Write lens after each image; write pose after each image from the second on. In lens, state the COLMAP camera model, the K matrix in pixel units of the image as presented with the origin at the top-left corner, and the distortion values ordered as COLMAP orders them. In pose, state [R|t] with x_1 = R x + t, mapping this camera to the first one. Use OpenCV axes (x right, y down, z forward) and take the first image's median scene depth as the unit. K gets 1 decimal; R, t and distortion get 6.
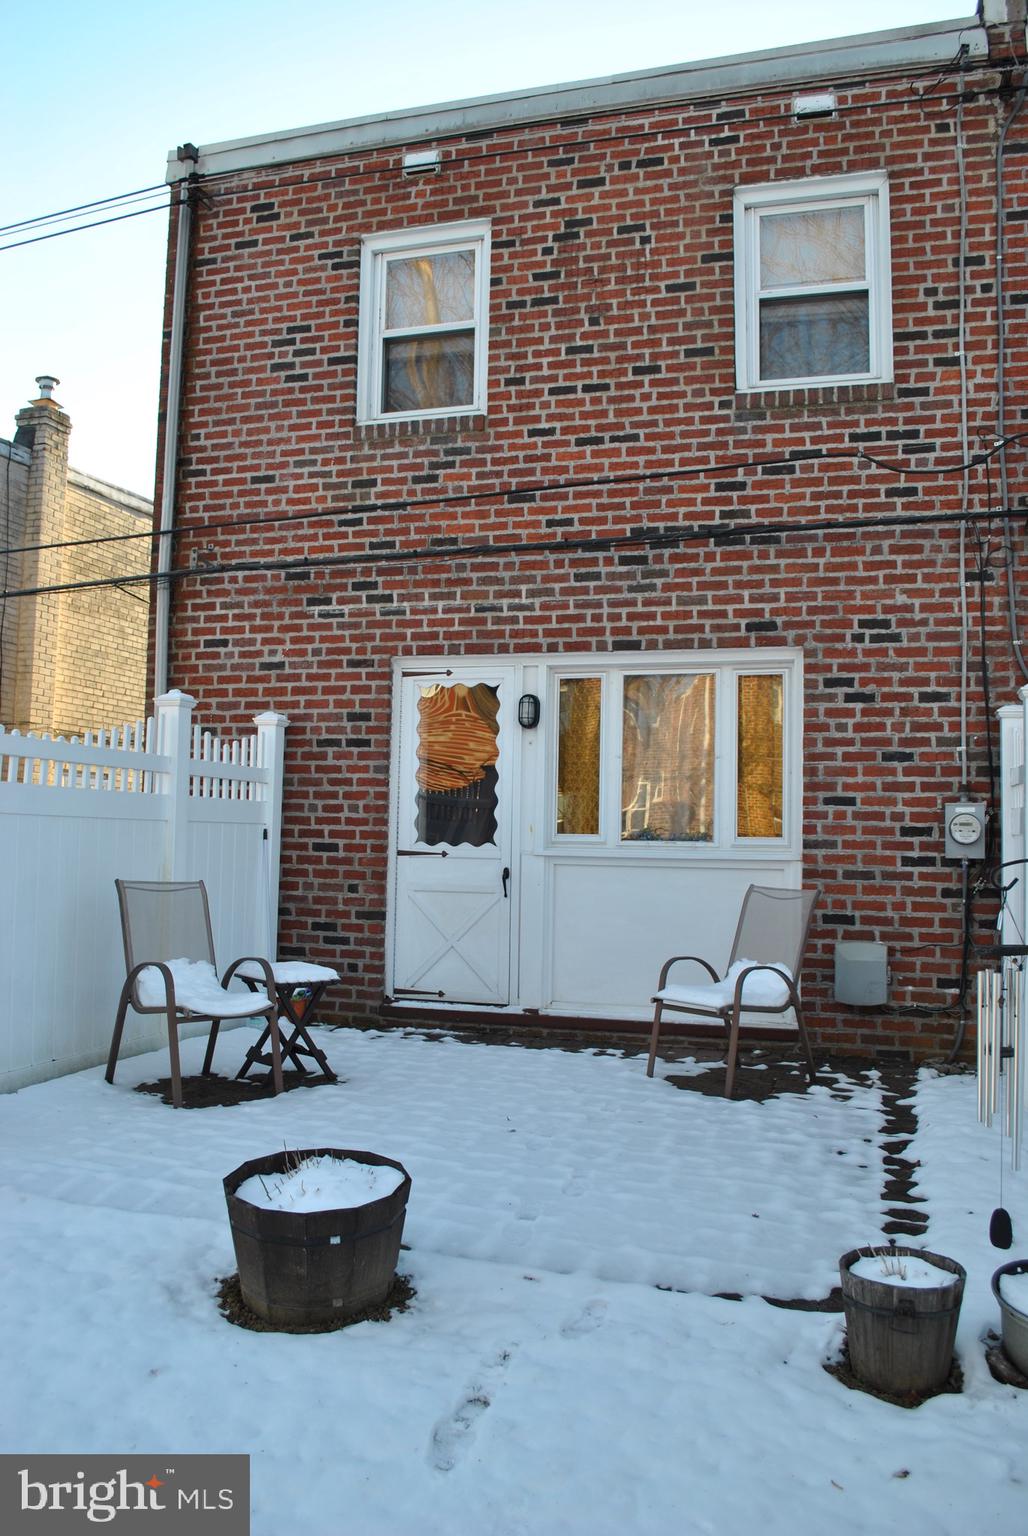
lens RADIAL K [[1214.7, 0, 515.0], [0, 1214.7, 771.9], [0, 0, 1]] dist [-0.083948, 0.004237]
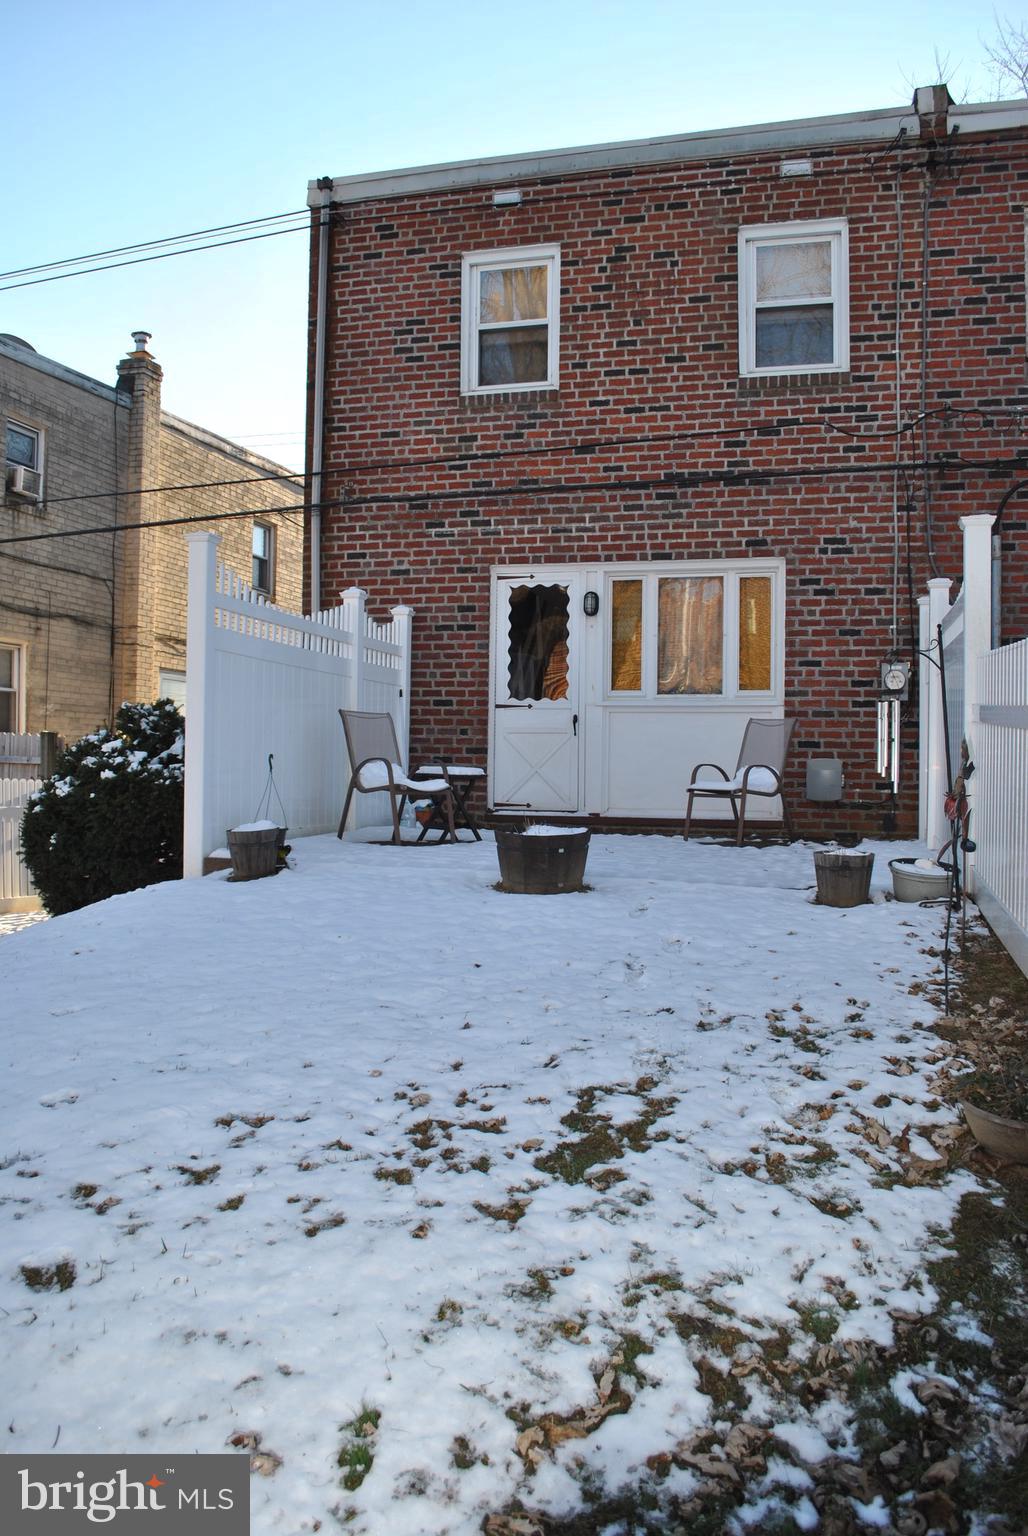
lens RADIAL K [[1214.7, 0, 515.3], [0, 1214.7, 764.3], [0, 0, 1]] dist [-0.083948, 0.004237]
pose [[0.999638, -0.006662, 0.026072, -0.116554], [0.005147, 0.998317, 0.057769, 0.055426], [-0.026413, -0.057614, 0.997989, -0.419997]]
